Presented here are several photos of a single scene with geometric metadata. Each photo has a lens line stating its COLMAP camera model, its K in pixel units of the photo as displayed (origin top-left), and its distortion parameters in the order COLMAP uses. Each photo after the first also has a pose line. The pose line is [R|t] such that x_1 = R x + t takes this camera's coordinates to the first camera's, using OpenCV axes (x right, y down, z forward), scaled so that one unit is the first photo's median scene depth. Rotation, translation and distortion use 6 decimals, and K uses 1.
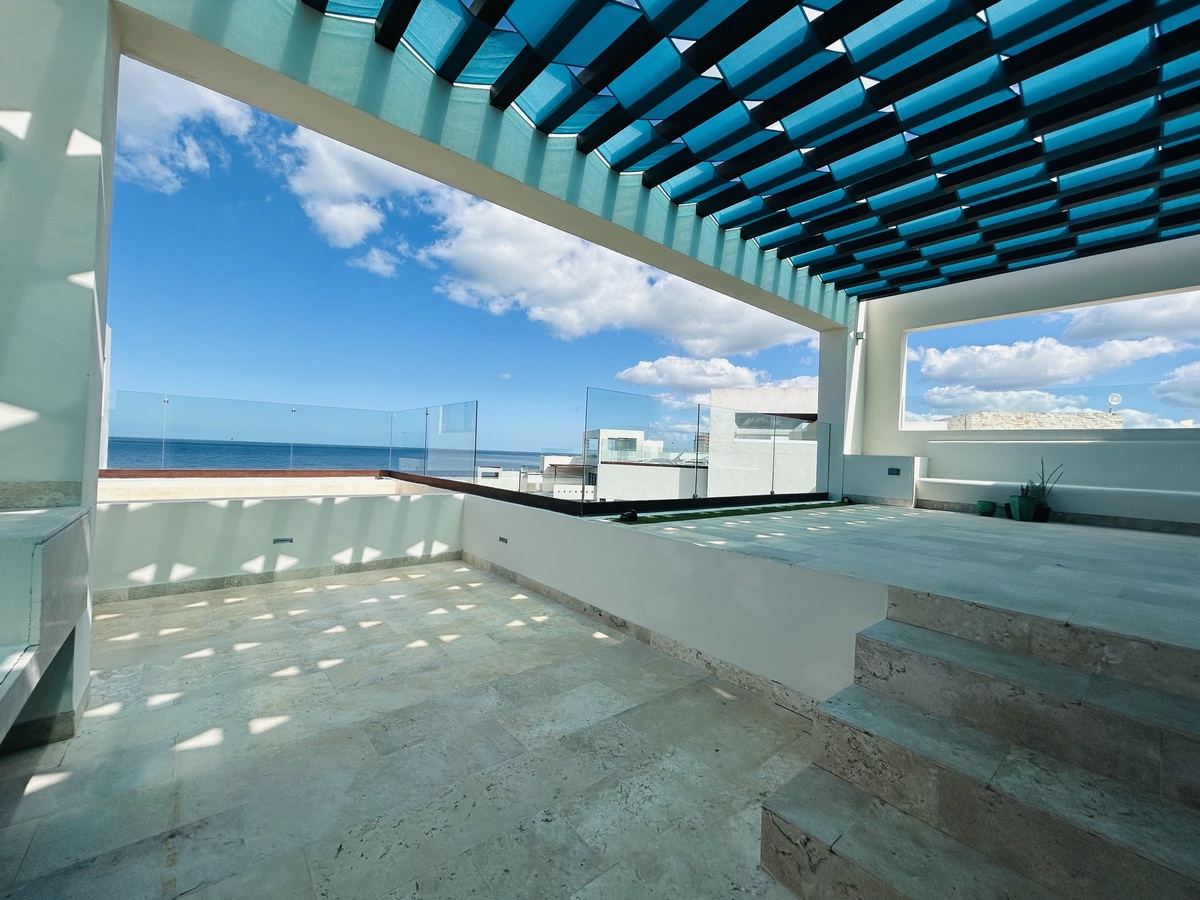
lens RADIAL K [[485.3, 0, 600.4], [0, 485.3, 451.3], [0, 0, 1]] dist [-0.000826, 0.000193]
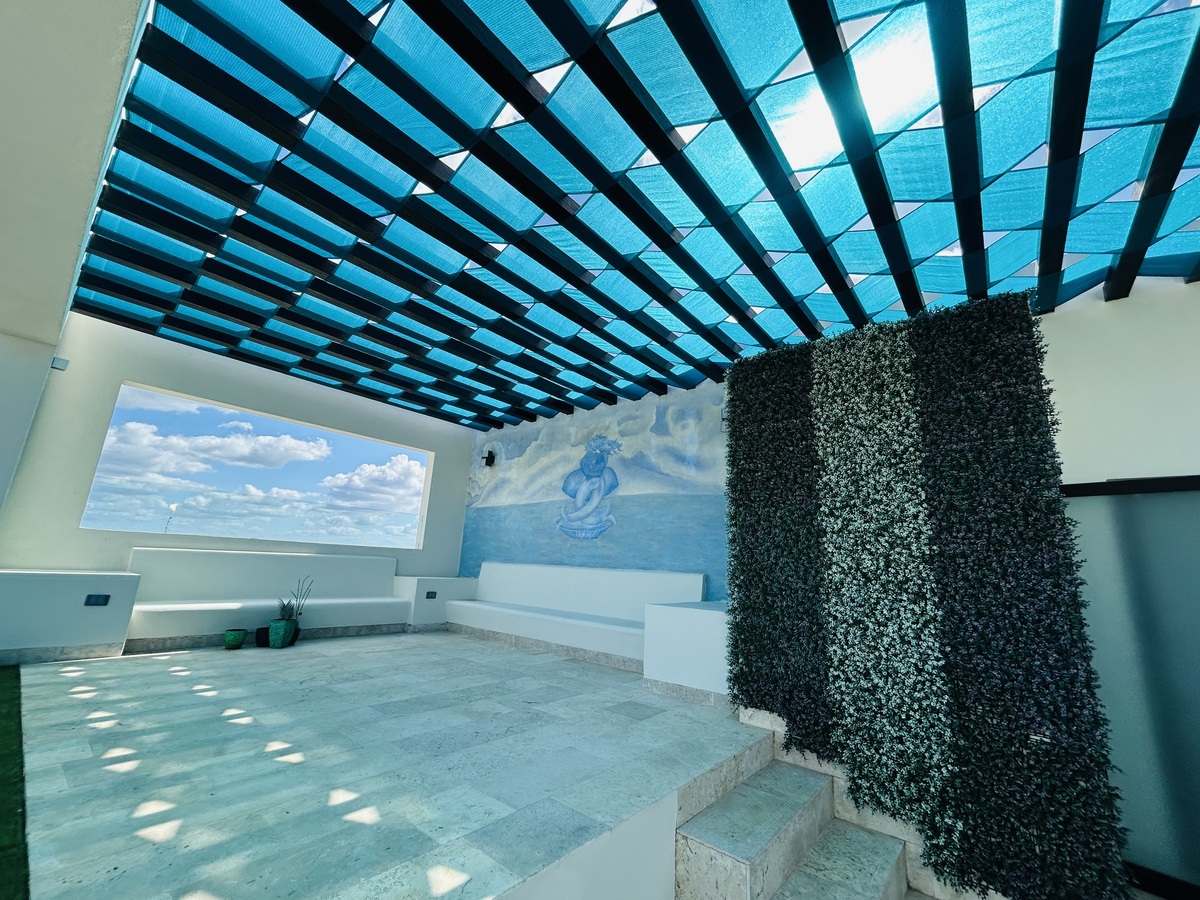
lens RADIAL K [[485.3, 0, 600.4], [0, 485.3, 451.3], [0, 0, 1]] dist [-0.000826, 0.000193]
pose [[-0.178595, 0.176733, 0.967920, -0.220453], [-0.062865, 0.979676, -0.190479, -0.097051], [-0.981912, -0.094867, -0.163855, 0.679225]]
